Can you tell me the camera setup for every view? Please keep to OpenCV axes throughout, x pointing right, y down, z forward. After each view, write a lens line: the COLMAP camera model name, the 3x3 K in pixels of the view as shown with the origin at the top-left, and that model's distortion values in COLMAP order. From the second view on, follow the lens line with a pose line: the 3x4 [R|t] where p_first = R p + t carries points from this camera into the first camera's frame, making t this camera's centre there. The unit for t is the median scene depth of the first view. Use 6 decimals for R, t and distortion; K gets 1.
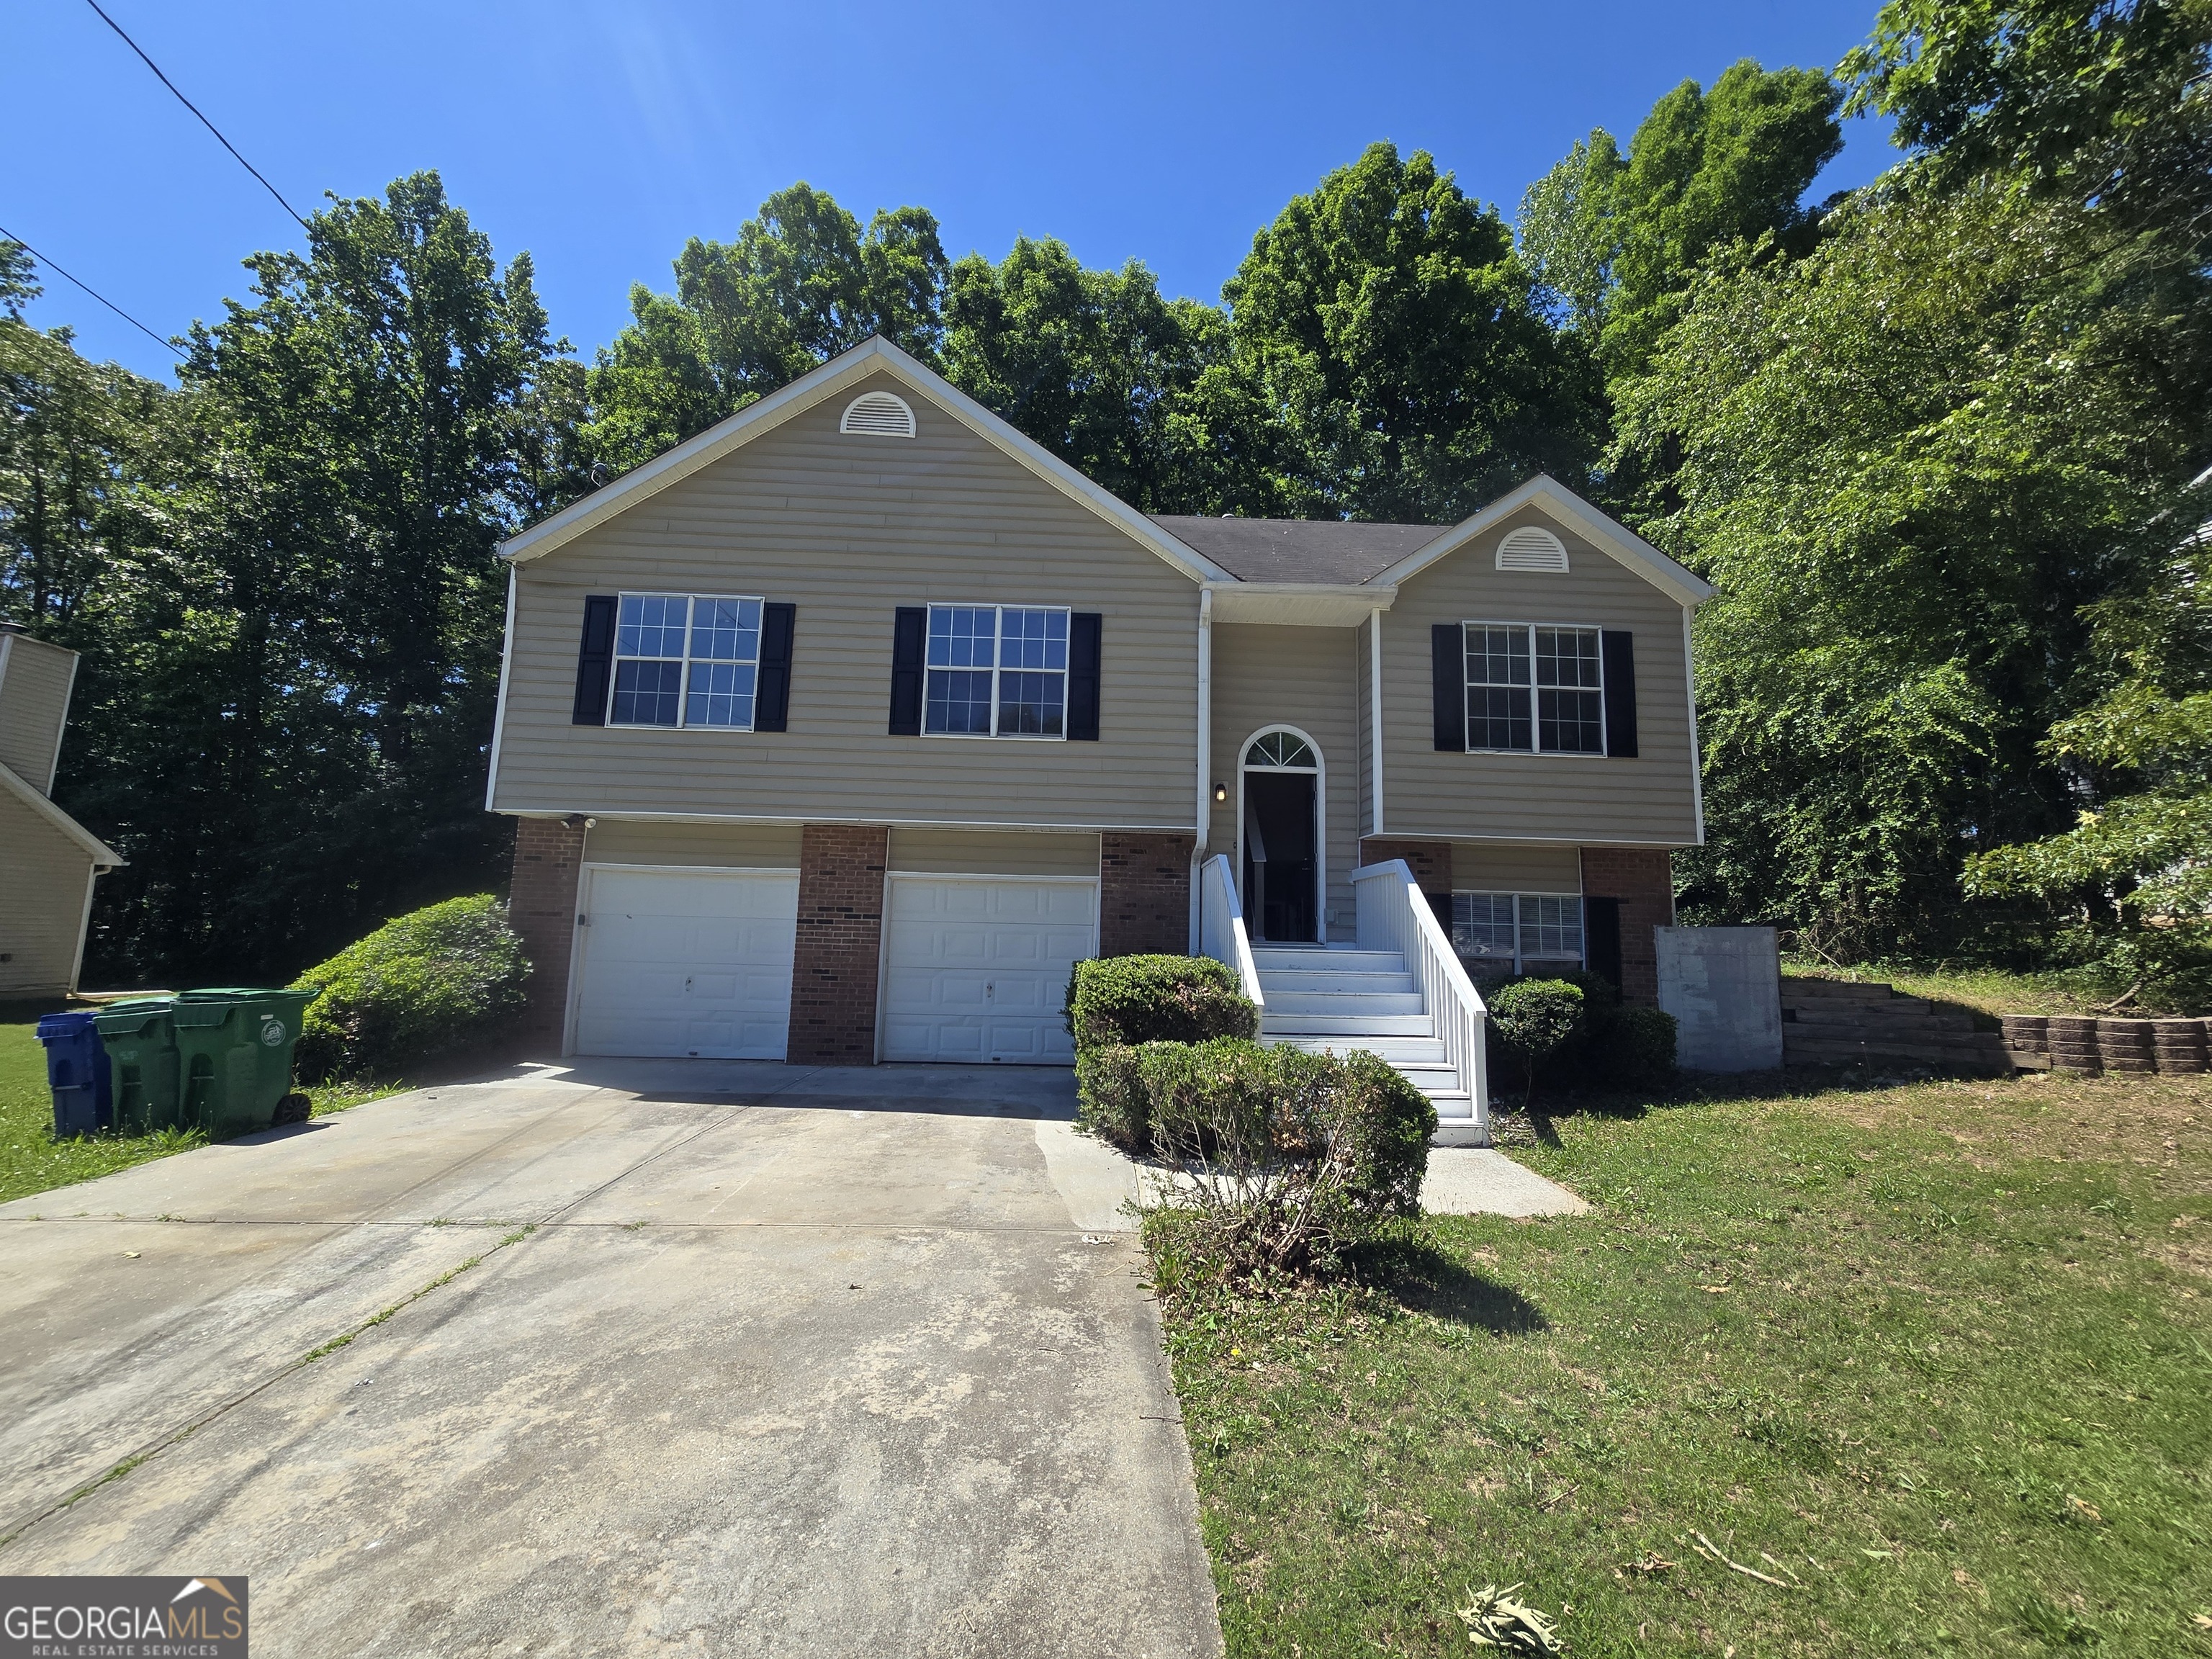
lens RADIAL K [[898.9, 0, 1103.4], [0, 898.9, 824.6], [0, 0, 1]] dist [-0.001433, -0.000044]
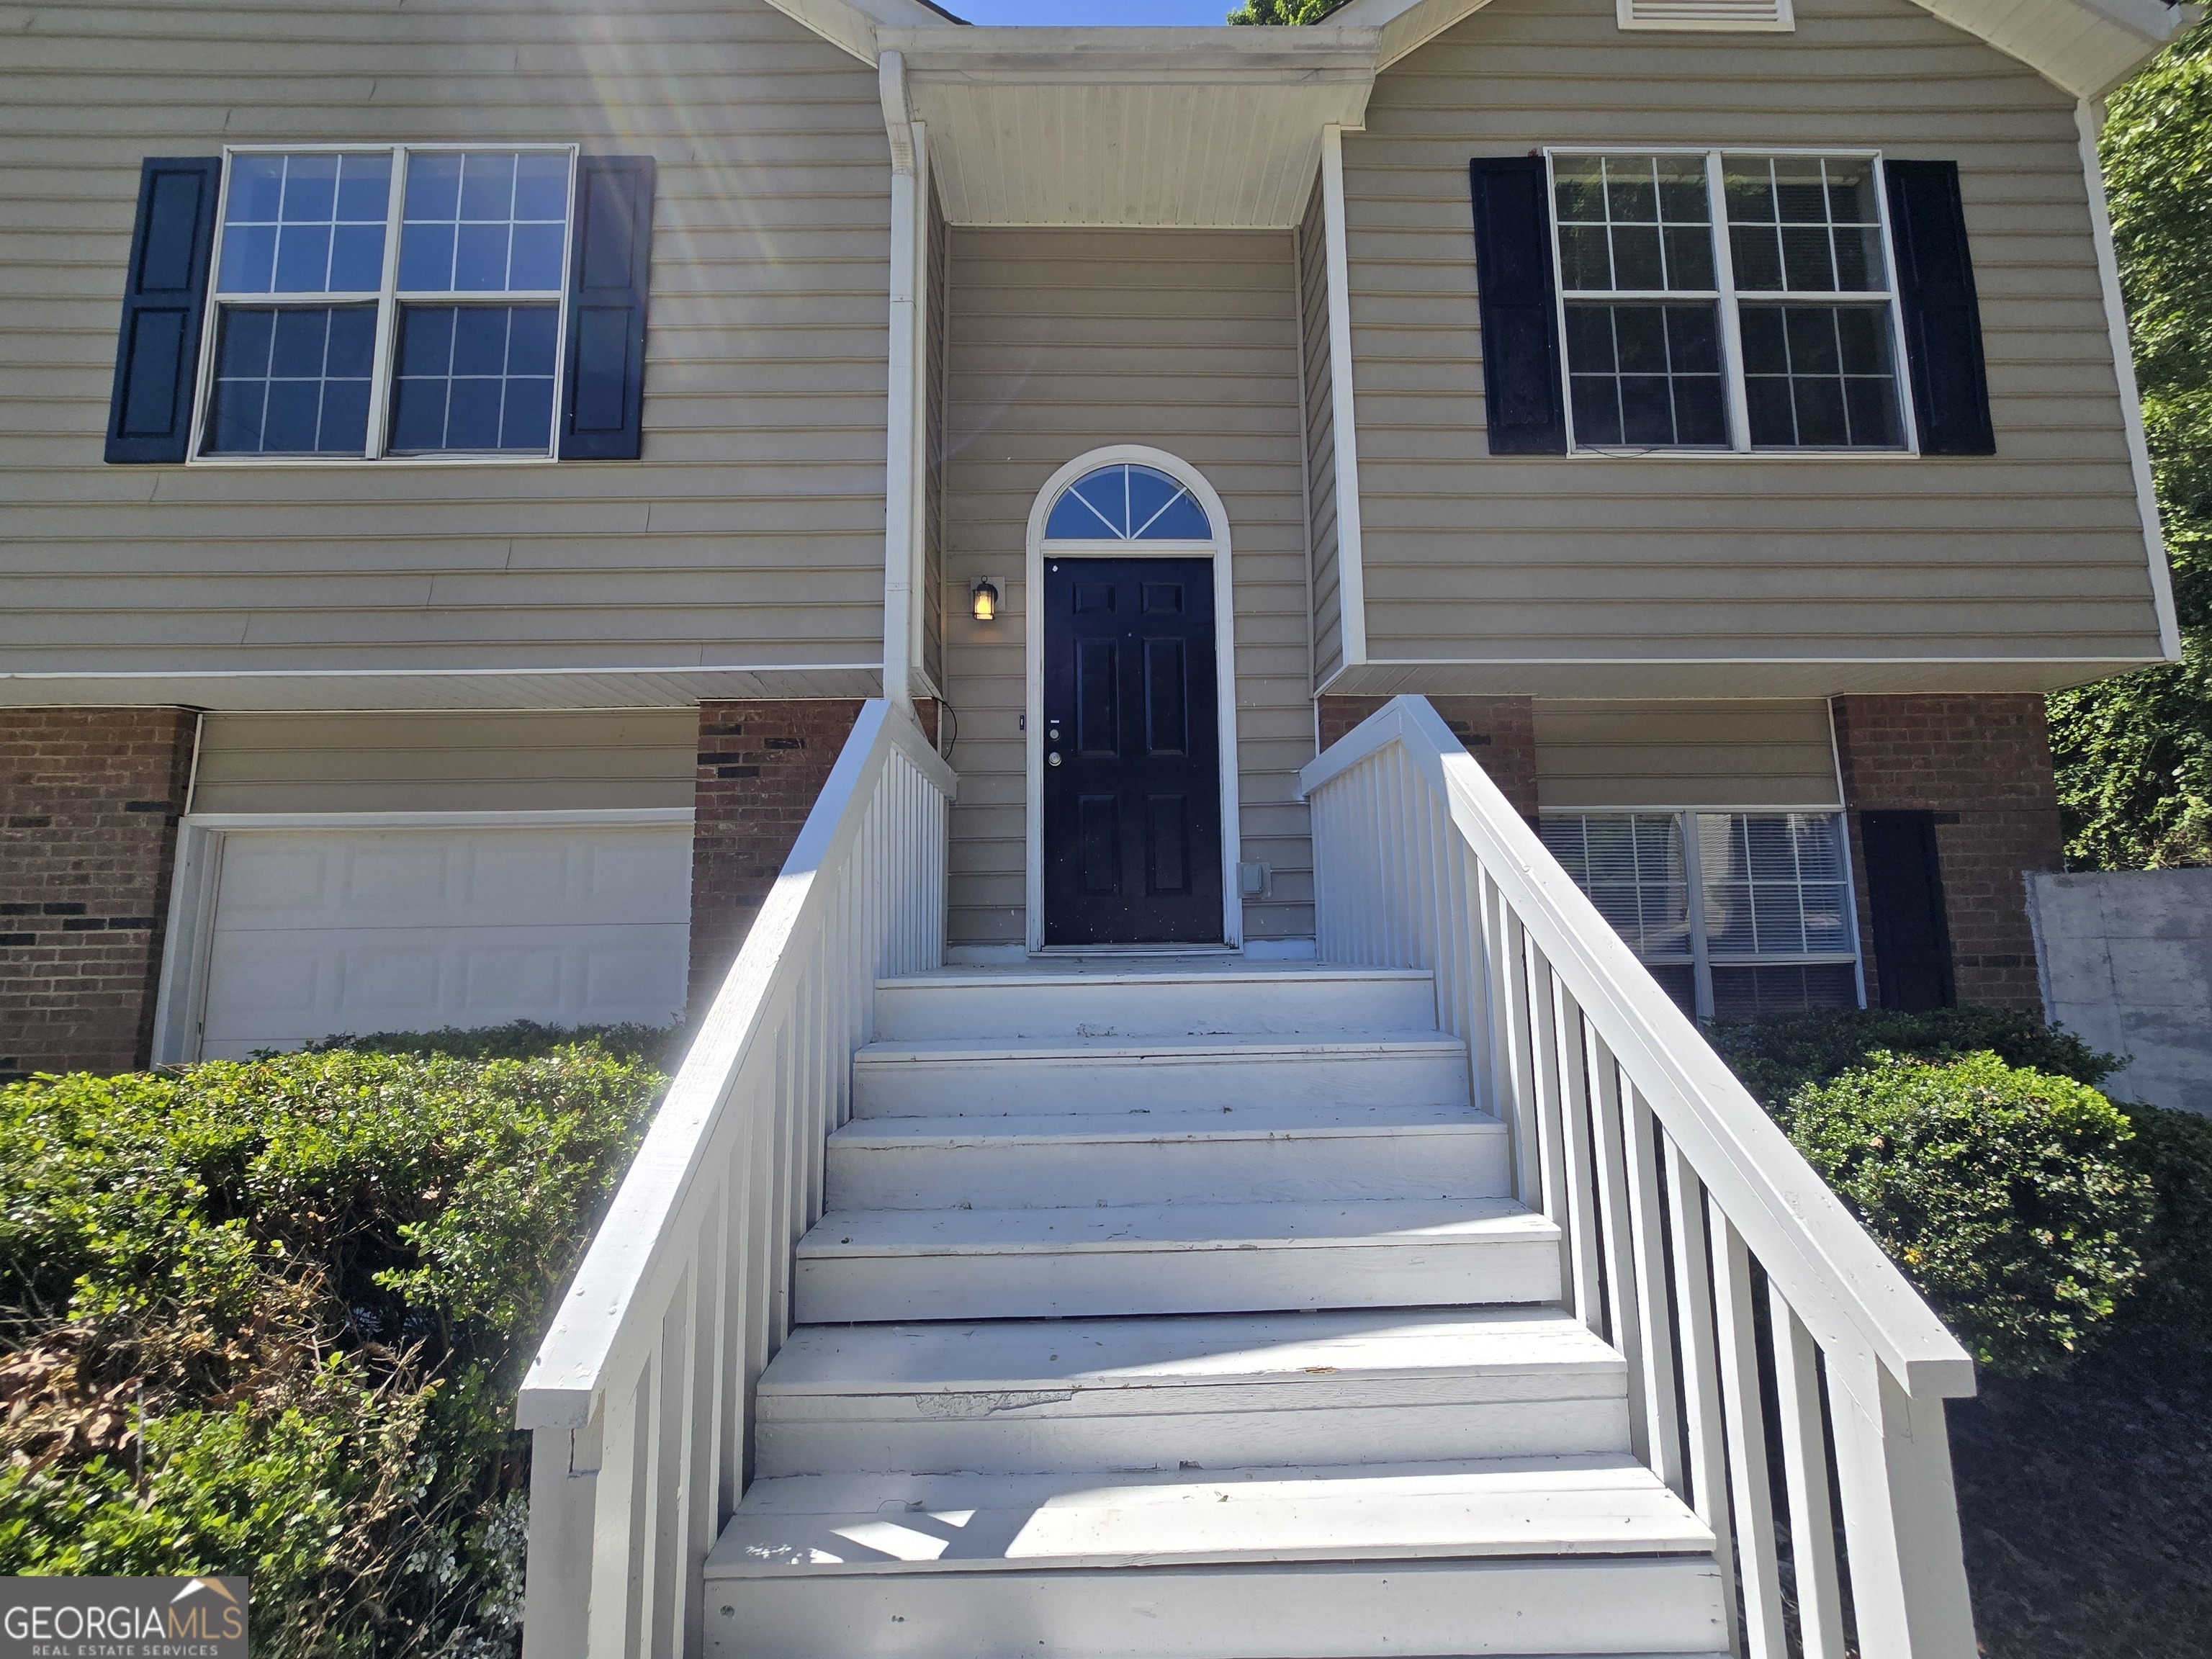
lens RADIAL K [[898.9, 0, 1109.5], [0, 898.9, 830.8], [0, 0, 1]] dist [-0.001433, -0.000044]
pose [[0.999193, -0.039233, -0.008573, 0.193985], [0.039334, 0.999154, 0.011971, 0.072400], [0.008096, -0.012298, 0.999892, 0.589079]]
